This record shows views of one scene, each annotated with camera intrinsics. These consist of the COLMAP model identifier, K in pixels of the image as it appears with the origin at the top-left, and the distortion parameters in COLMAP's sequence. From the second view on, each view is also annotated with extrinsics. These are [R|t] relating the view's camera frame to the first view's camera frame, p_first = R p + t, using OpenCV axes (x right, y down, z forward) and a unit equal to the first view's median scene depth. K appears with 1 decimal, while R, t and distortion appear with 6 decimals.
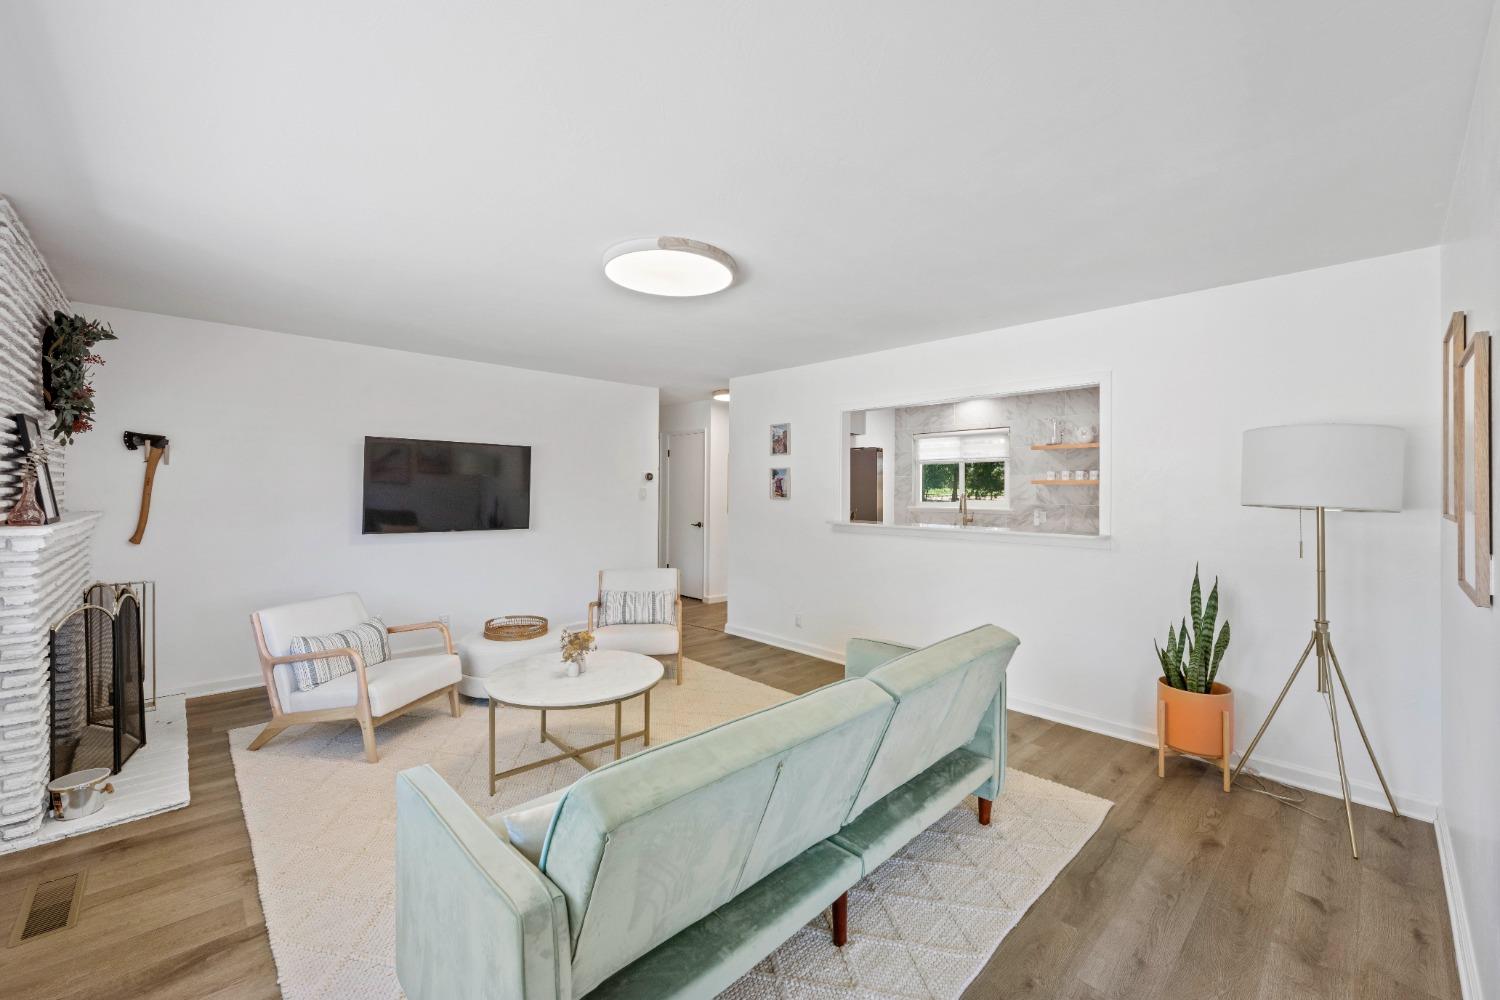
lens RADIAL K [[594.1, 0, 751.1], [0, 594.1, 495.7], [0, 0, 1]] dist [-0.003275, 0.000708]
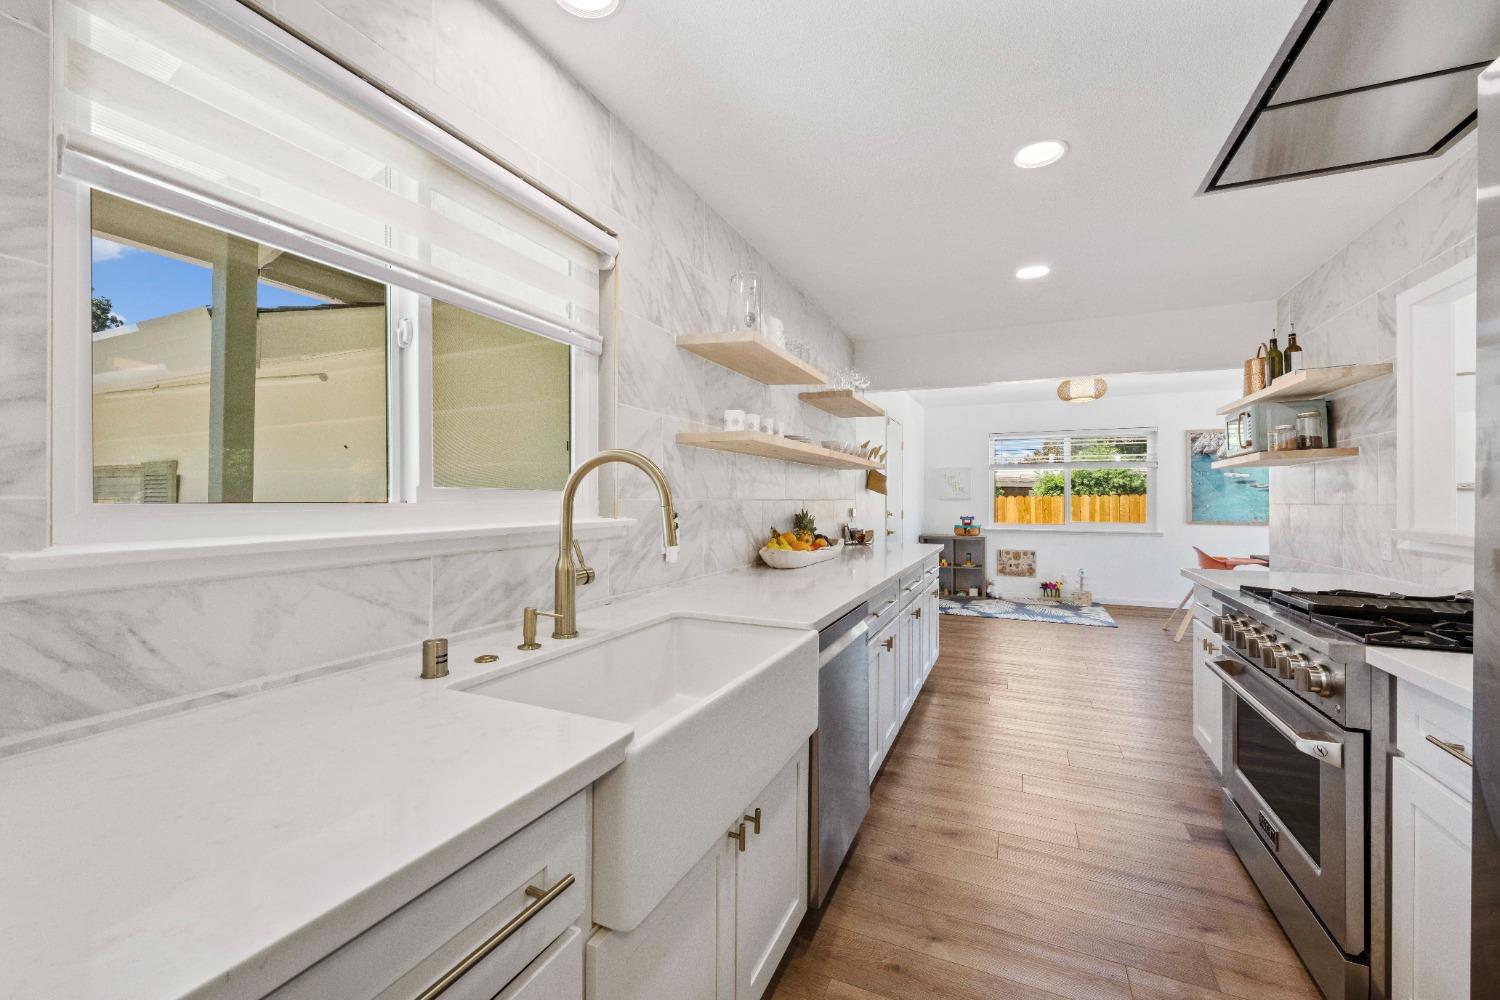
lens RADIAL K [[594.1, 0, 750.5], [0, 594.1, 499.4], [0, 0, 1]] dist [-0.003275, 0.000708]
pose [[-0.376236, -0.007602, 0.926493, 0.249598], [0.005776, 0.999928, 0.010550, 0.018207], [-0.926506, 0.009321, -0.376165, 1.834428]]
